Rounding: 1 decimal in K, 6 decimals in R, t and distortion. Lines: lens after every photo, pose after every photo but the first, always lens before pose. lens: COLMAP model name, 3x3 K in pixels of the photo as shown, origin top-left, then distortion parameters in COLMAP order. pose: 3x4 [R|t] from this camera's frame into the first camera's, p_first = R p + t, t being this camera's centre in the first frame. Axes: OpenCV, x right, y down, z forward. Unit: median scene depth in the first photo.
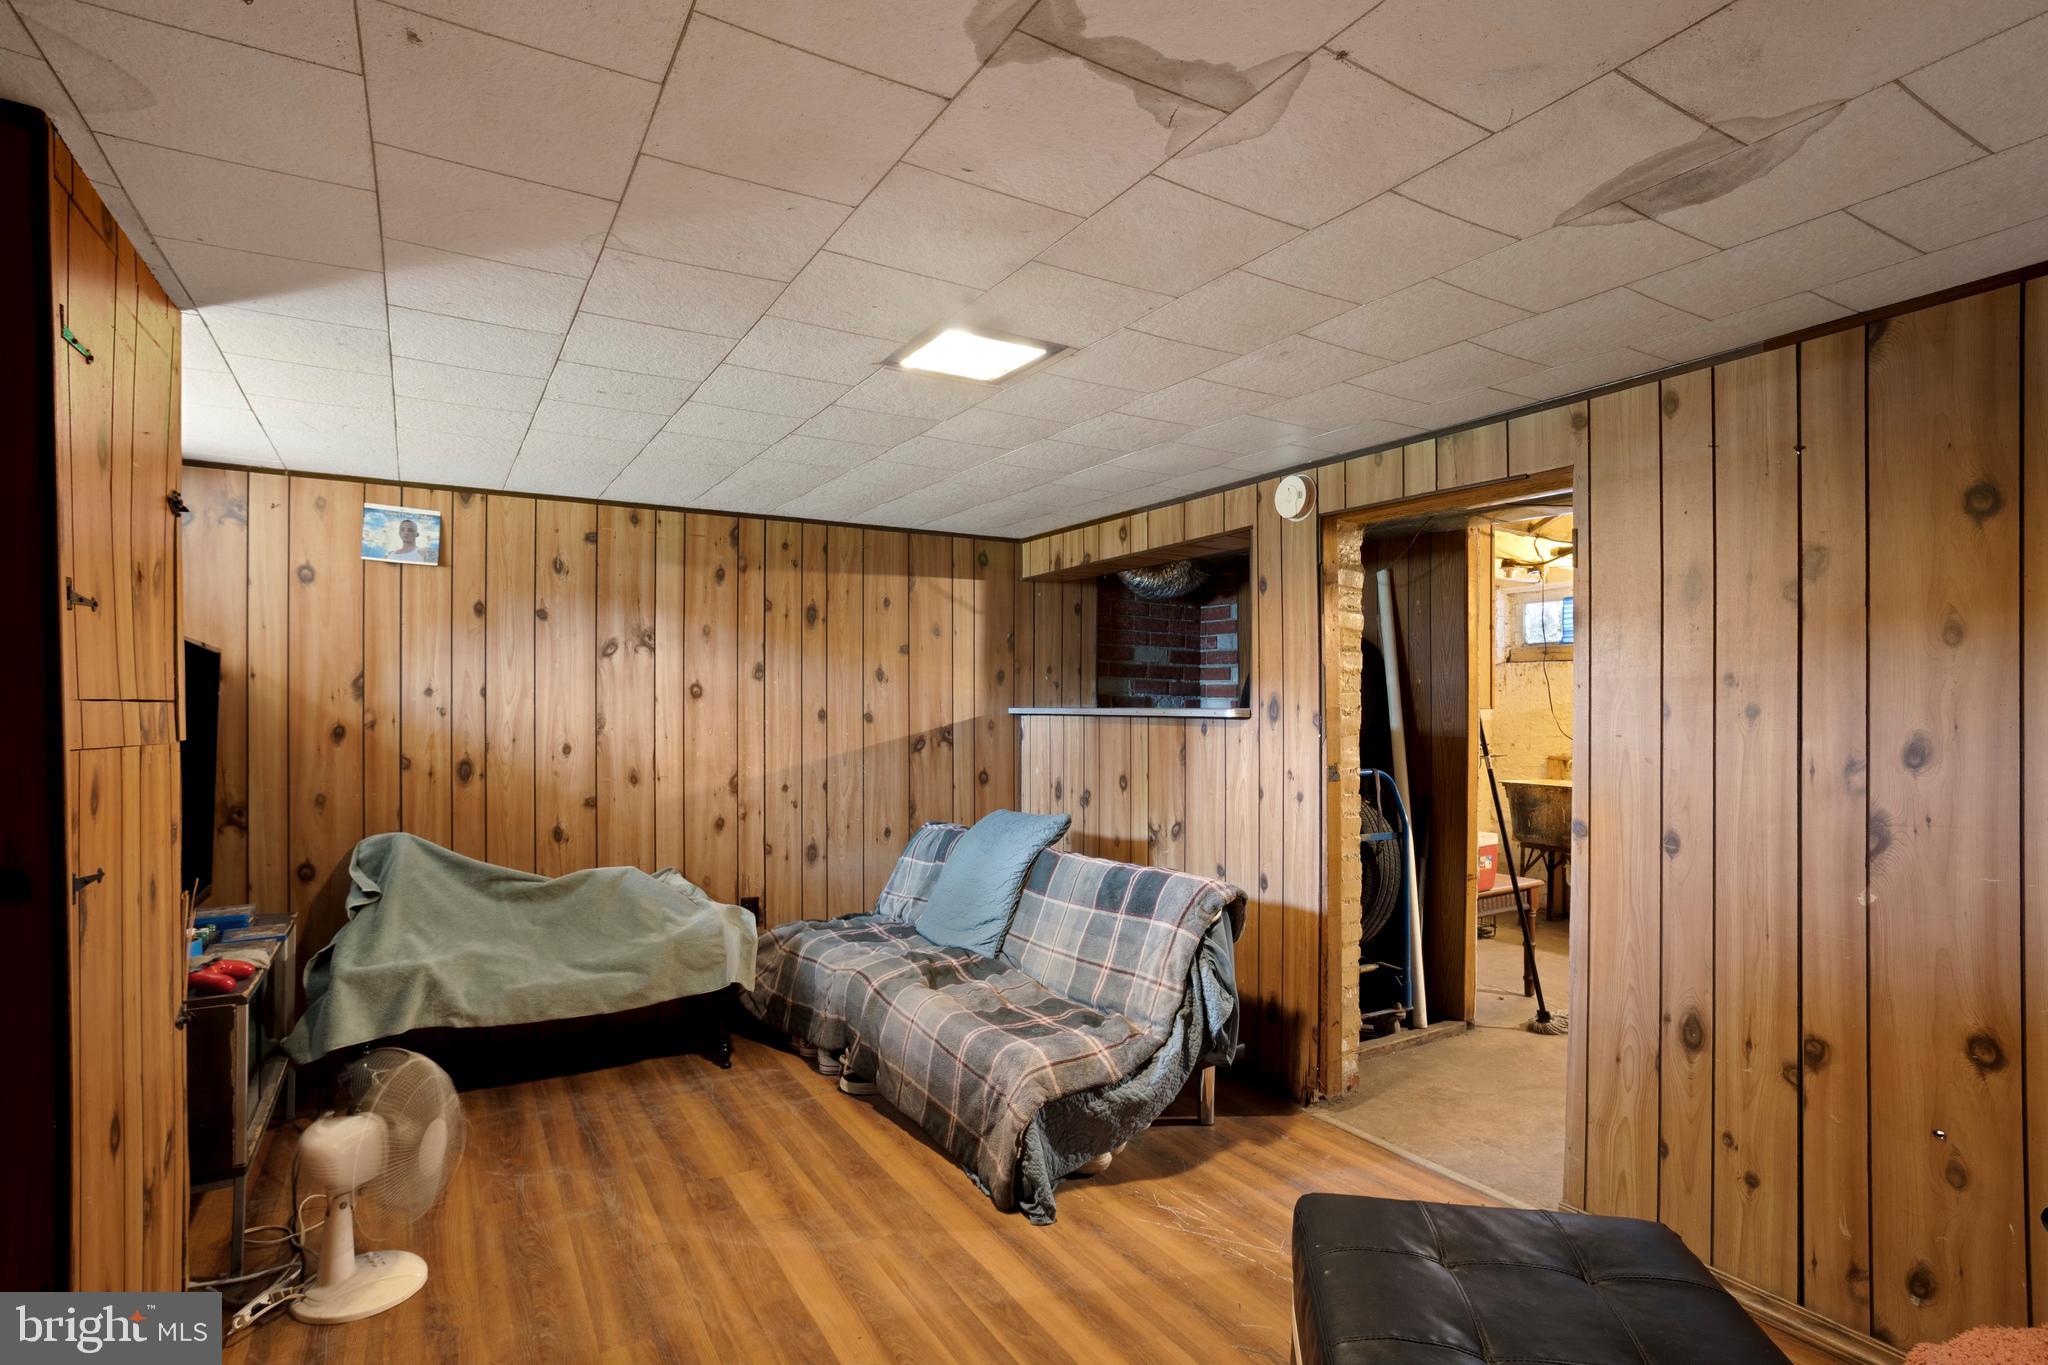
lens RADIAL K [[993.9, 0, 1020.5], [0, 993.9, 695.4], [0, 0, 1]] dist [-0.027916, 0.005983]
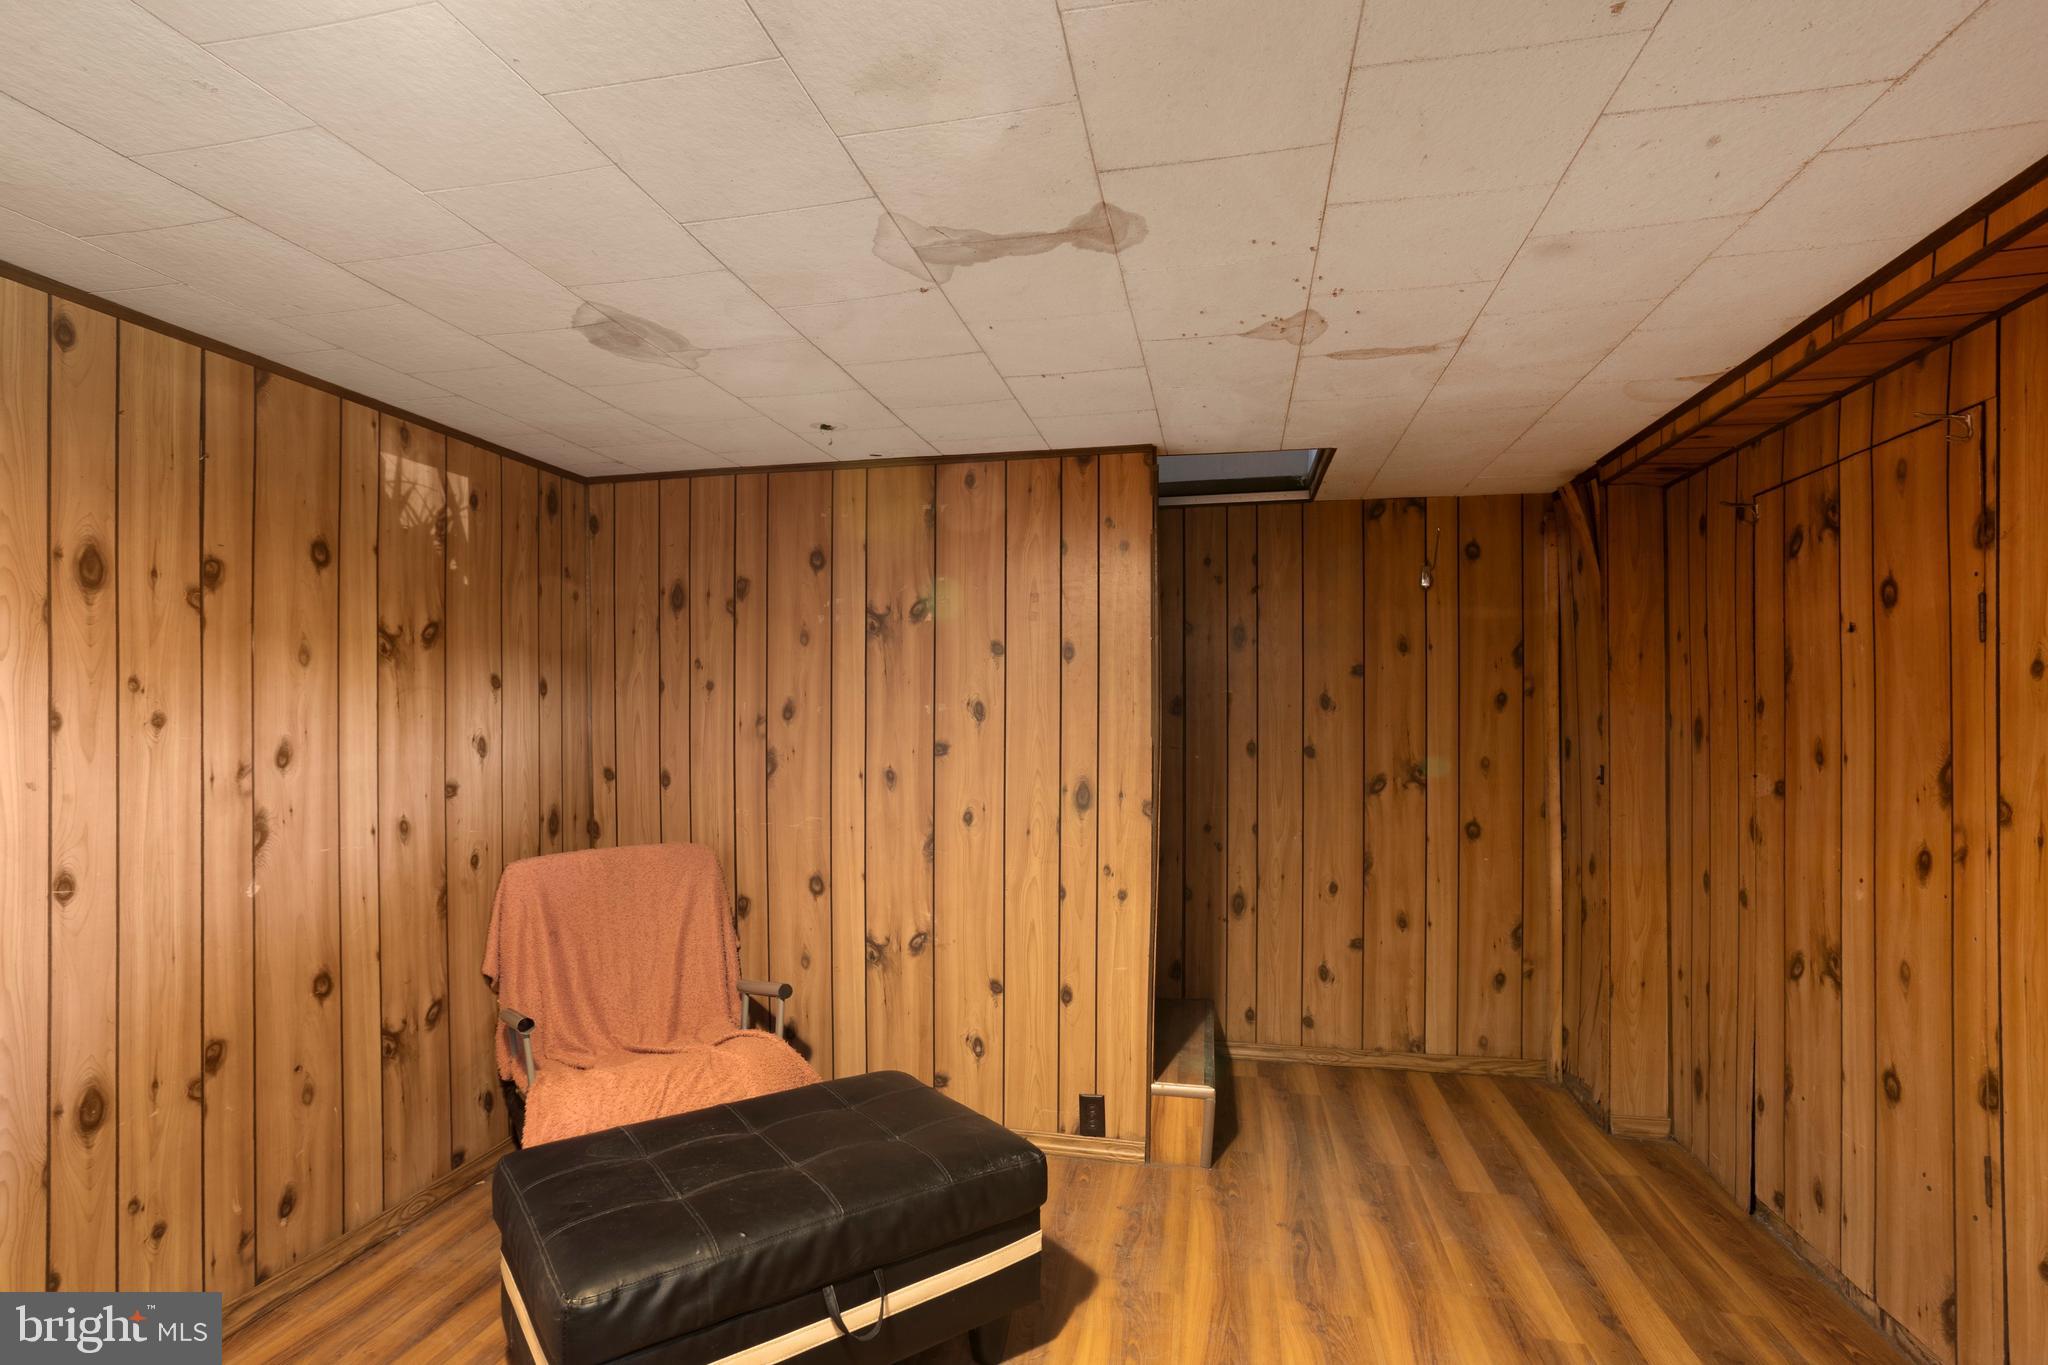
lens RADIAL K [[993.9, 0, 993.1], [0, 993.9, 718.7], [0, 0, 1]] dist [-0.027916, 0.005983]
pose [[-0.737473, 0.001393, 0.675375, -0.470639], [-0.004054, 0.999971, -0.006489, 0.018504], [-0.675365, -0.007524, -0.737446, 1.202690]]
